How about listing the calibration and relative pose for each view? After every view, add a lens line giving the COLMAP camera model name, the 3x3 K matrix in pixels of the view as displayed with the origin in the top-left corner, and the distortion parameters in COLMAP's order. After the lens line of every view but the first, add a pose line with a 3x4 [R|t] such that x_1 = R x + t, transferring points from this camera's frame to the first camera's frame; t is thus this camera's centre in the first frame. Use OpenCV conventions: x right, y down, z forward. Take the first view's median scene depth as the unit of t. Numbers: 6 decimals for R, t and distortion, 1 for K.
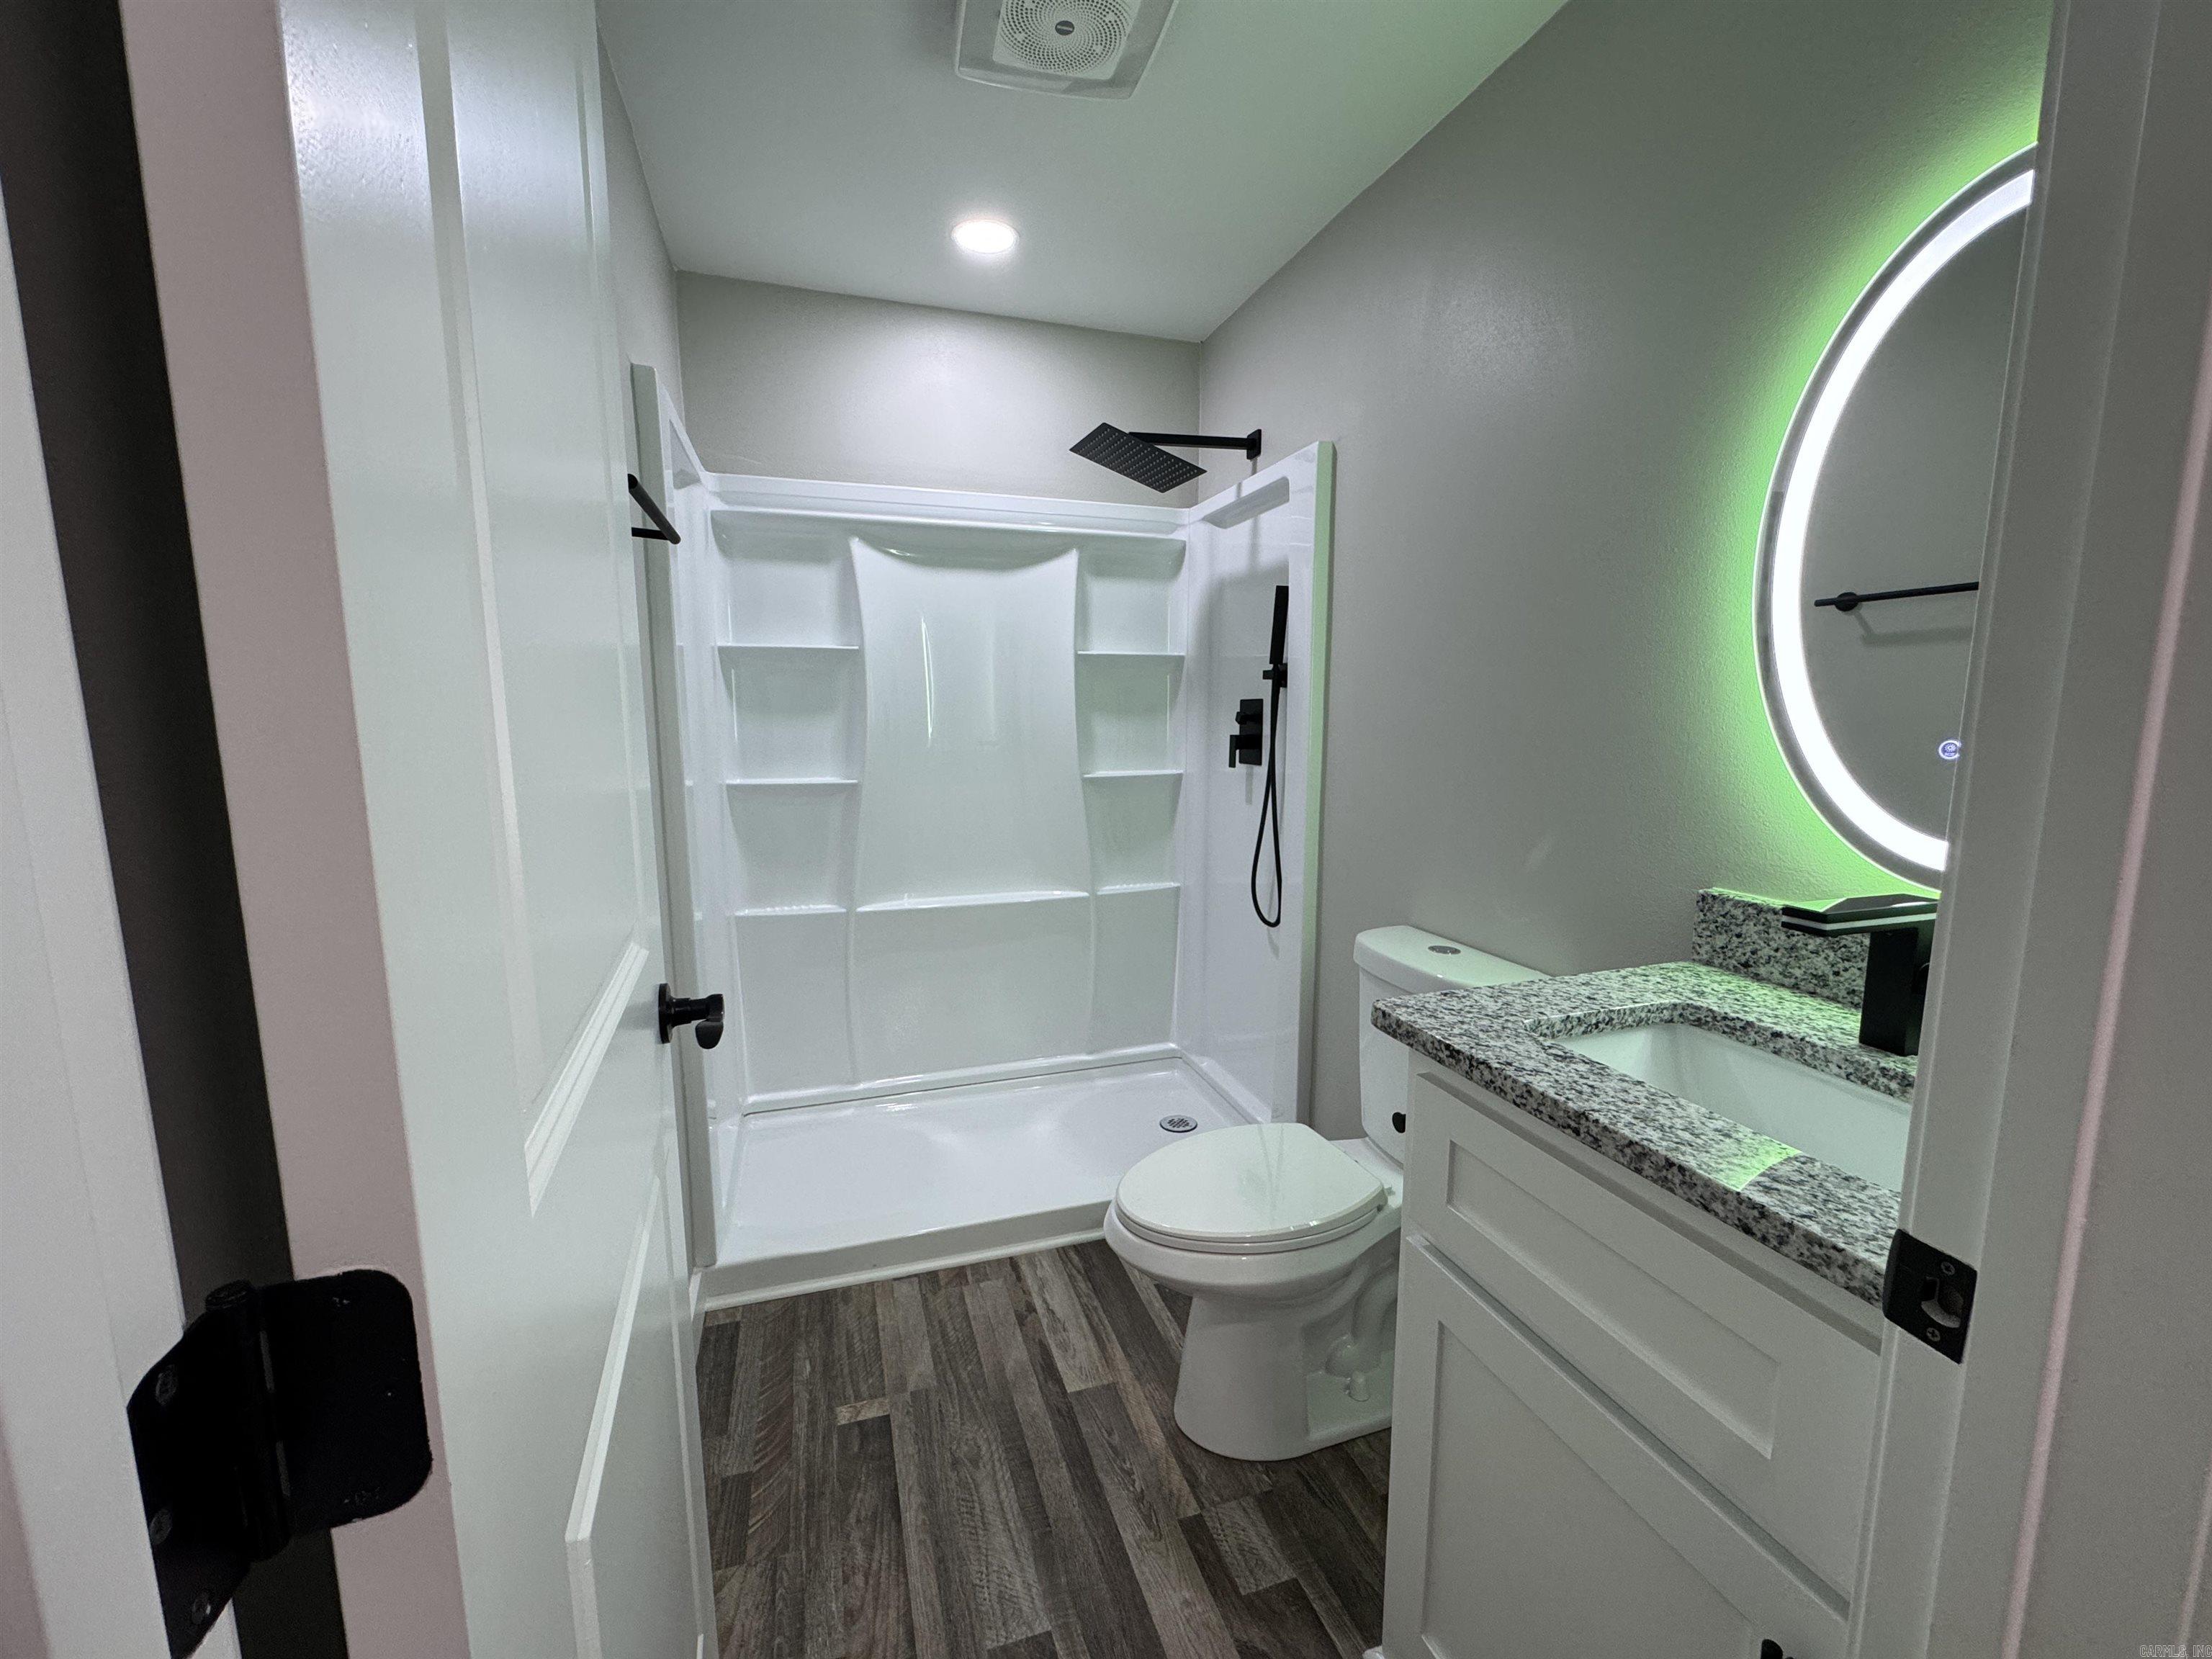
lens RADIAL K [[880.4, 0, 1113.0], [0, 880.4, 835.1], [0, 0, 1]] dist [-0.003626, 0.000957]
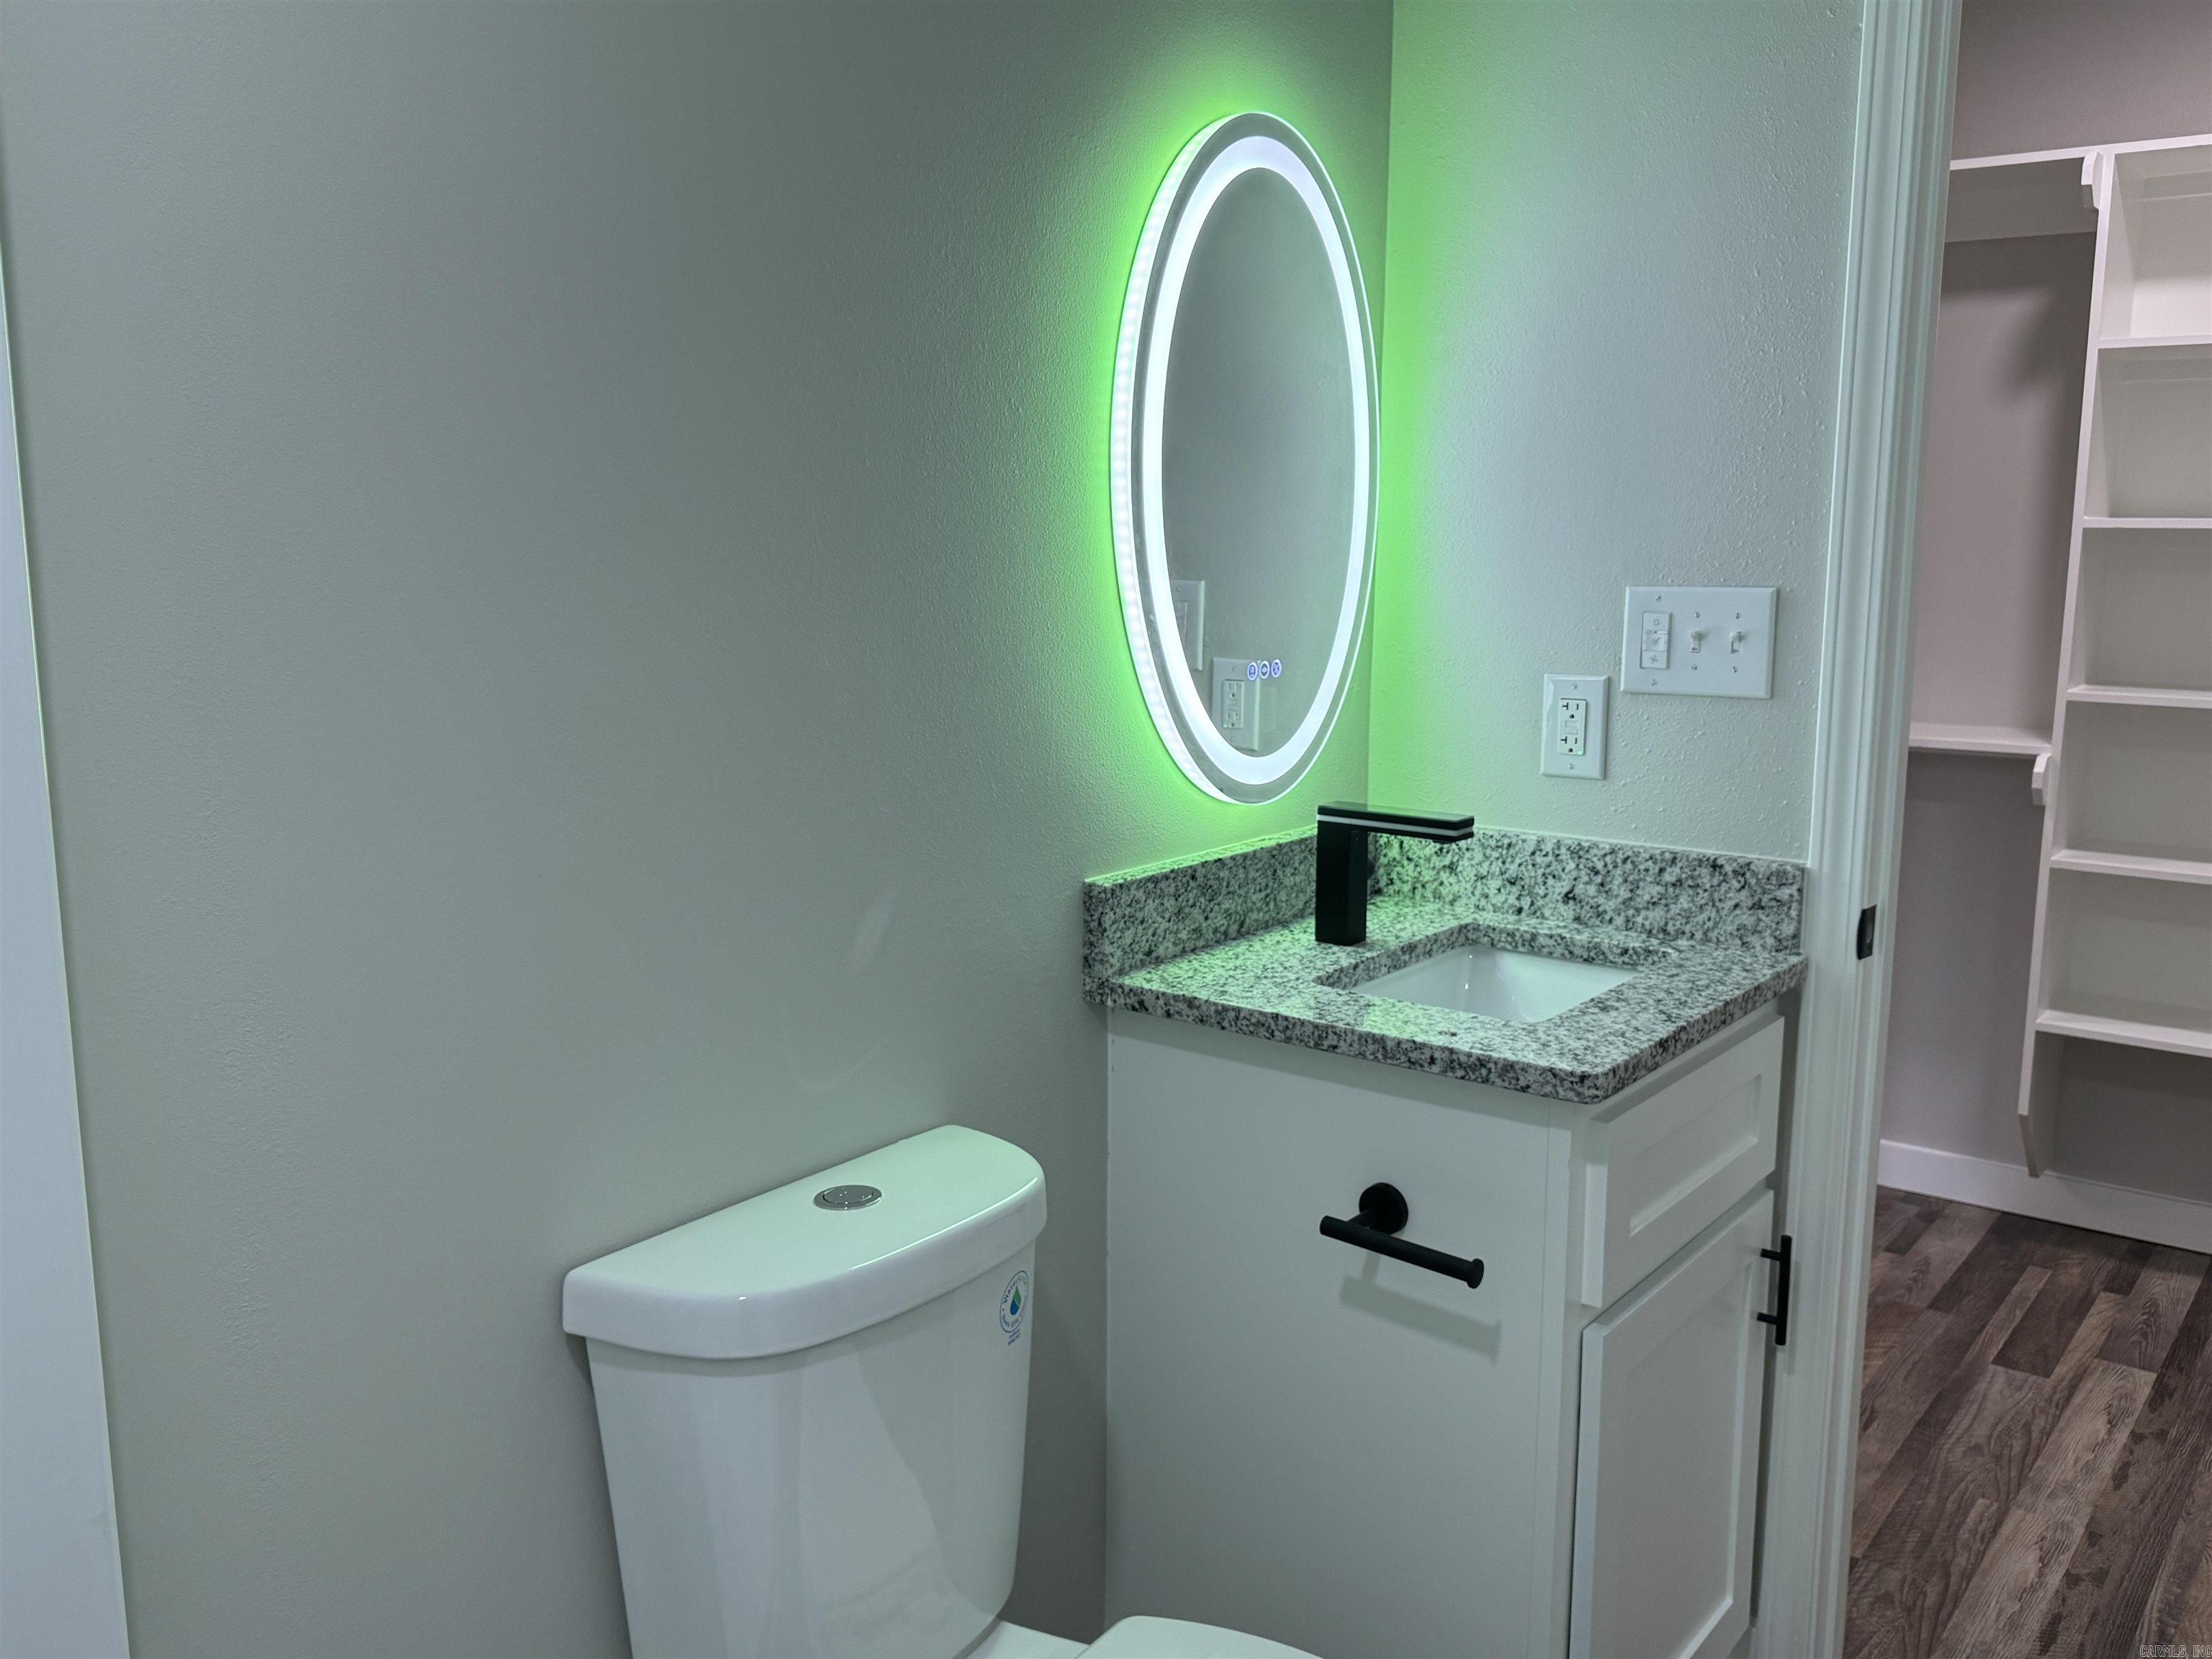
lens RADIAL K [[1813.5, 0, 1095.3], [0, 1813.5, 833.9], [0, 0, 1]] dist [-0.055623, -0.019840]
pose [[-0.538271, -0.151654, 0.829015, -0.469446], [0.111030, 0.962342, 0.248134, -0.283840], [-0.835426, 0.225609, -0.501163, 1.387439]]
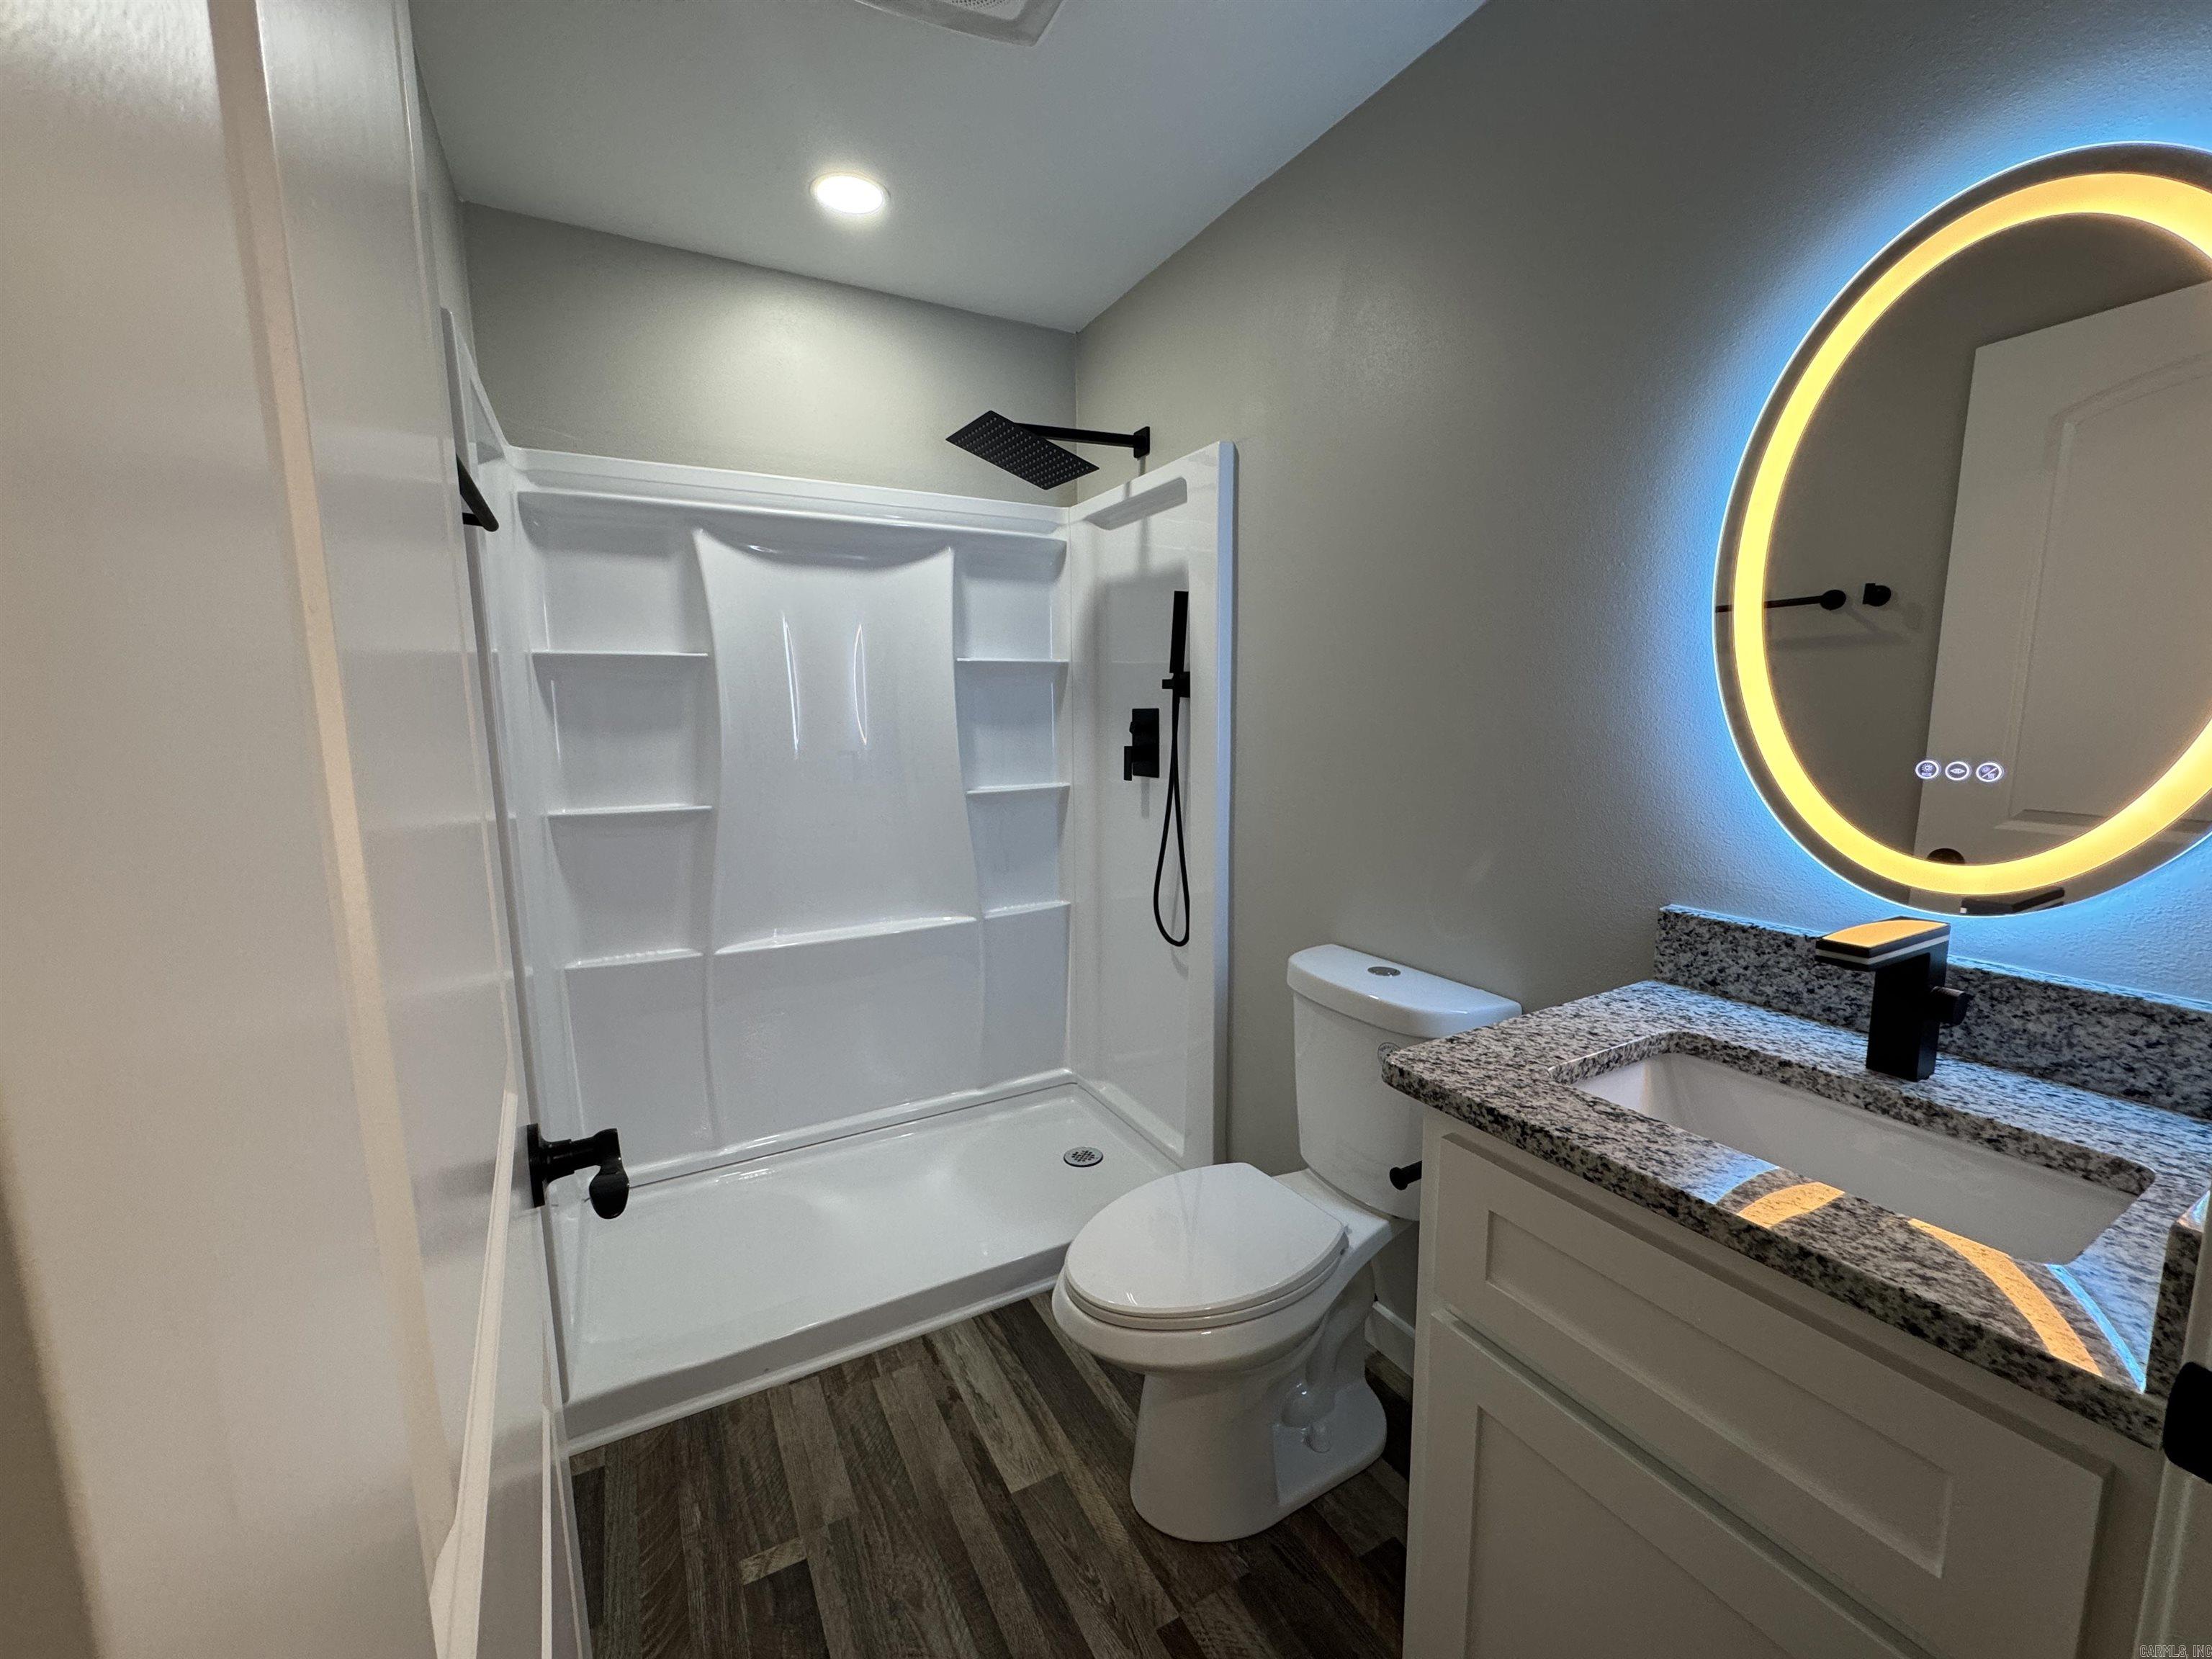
lens RADIAL K [[880.4, 0, 1113.0], [0, 880.4, 833.8], [0, 0, 1]] dist [-0.003626, 0.000957]
pose [[0.982832, -0.036304, 0.180897, -0.091801], [0.036421, 0.999333, 0.002678, -0.036467], [-0.180874, 0.003956, 0.983498, 0.106091]]
